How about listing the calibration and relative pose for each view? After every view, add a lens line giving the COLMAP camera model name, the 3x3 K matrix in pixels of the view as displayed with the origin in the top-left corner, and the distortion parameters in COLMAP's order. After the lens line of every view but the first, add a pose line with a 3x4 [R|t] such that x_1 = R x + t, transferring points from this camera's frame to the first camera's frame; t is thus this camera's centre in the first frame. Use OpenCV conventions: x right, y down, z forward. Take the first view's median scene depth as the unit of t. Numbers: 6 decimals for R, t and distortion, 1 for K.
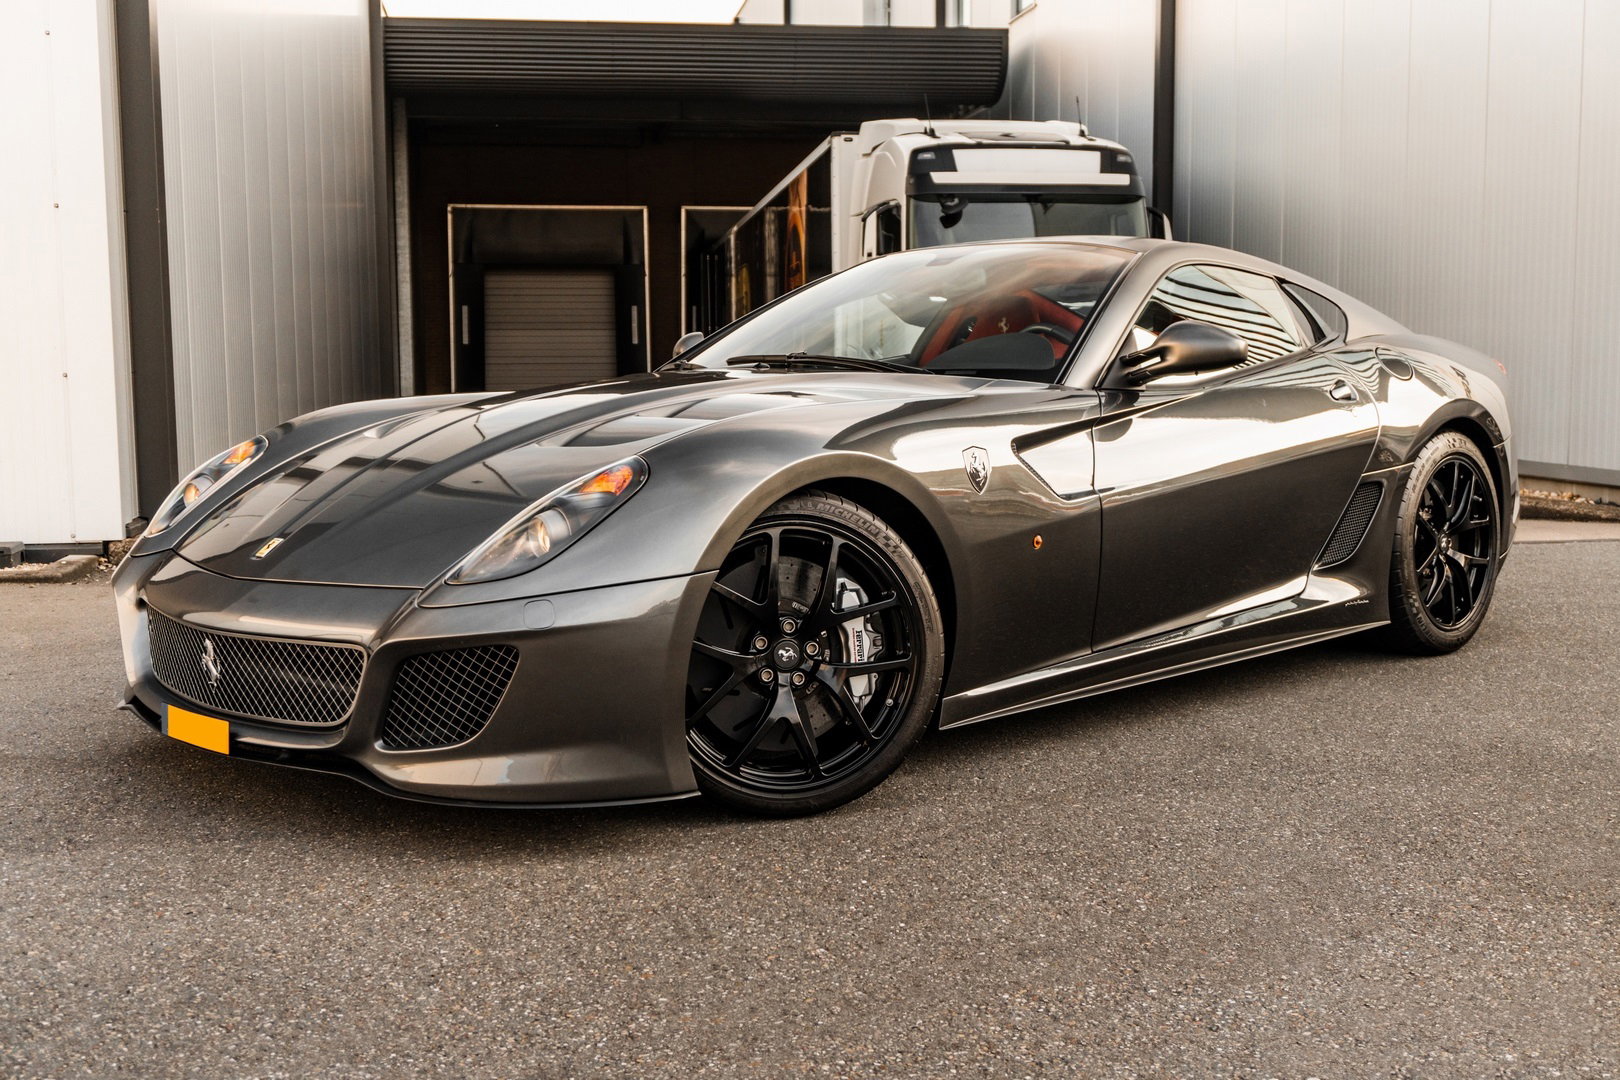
lens RADIAL K [[1832.3, 0, 826.3], [0, 1832.3, 537.4], [0, 0, 1]] dist [0.004674, 0.000000]
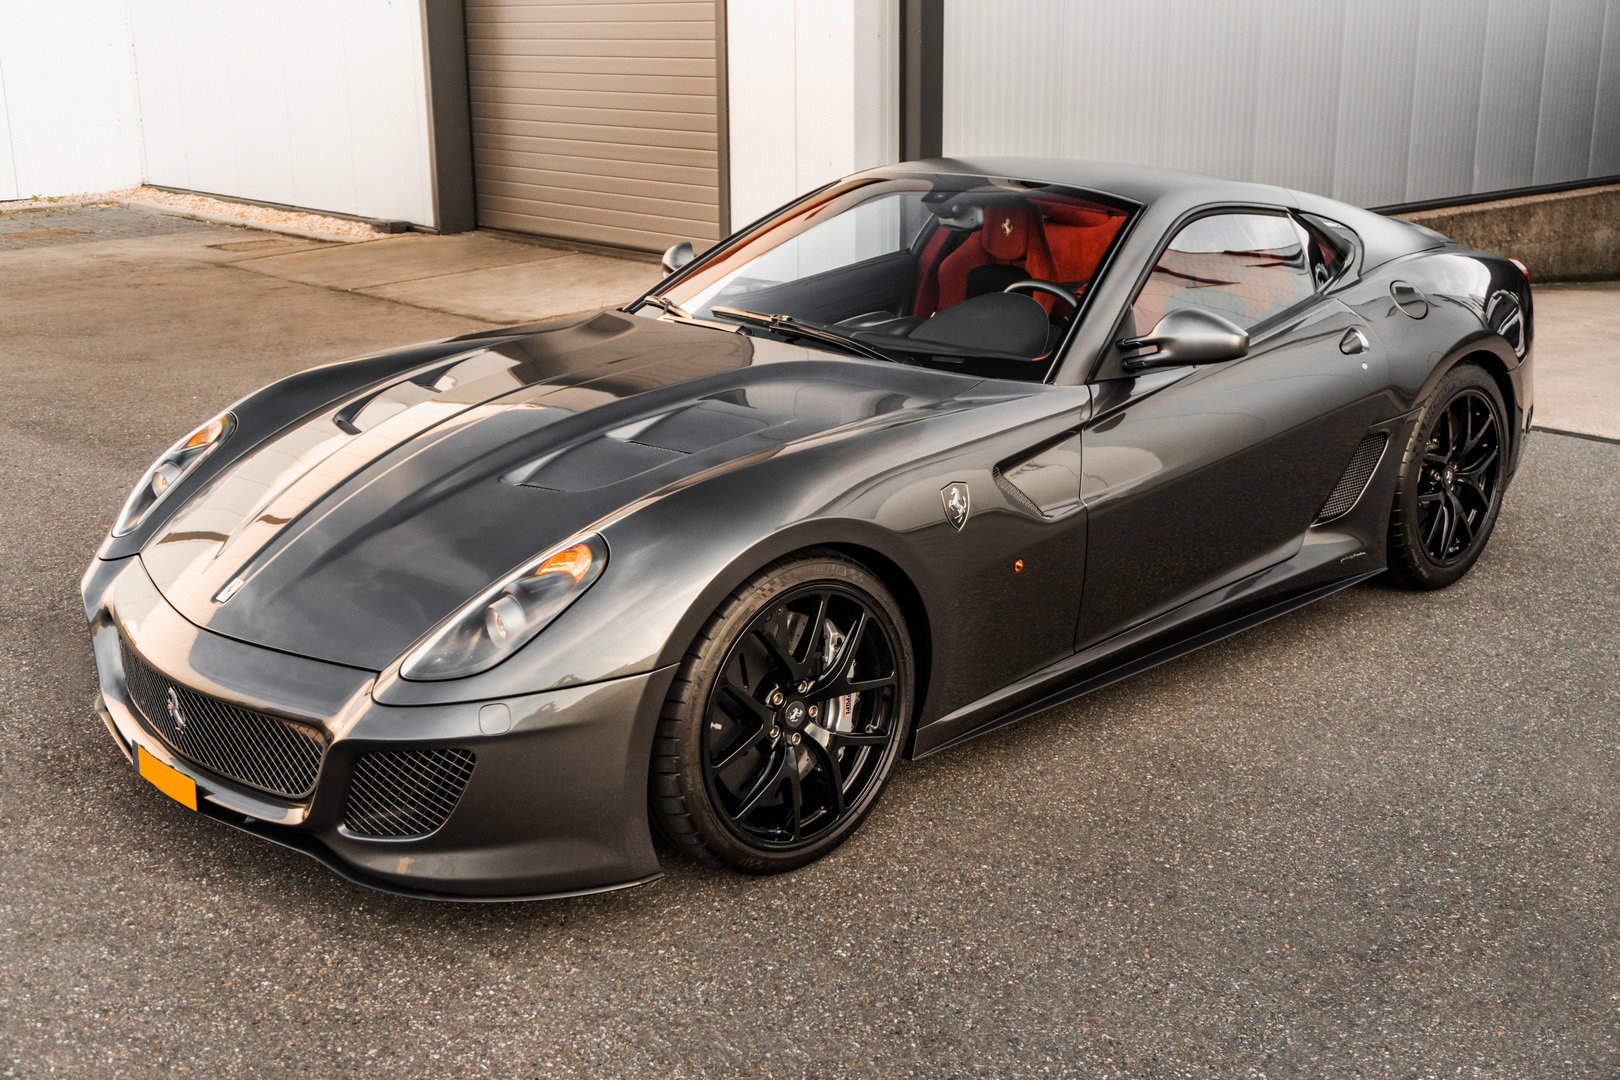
lens RADIAL K [[1832.3, 0, 818.0], [0, 1832.3, 527.9], [0, 0, 1]] dist [0.004674, 0.000000]
pose [[0.999731, 0.011919, -0.019876, 0.031261], [-0.008231, 0.984312, 0.176245, -0.210194], [0.021664, -0.176034, 0.984146, 0.047442]]
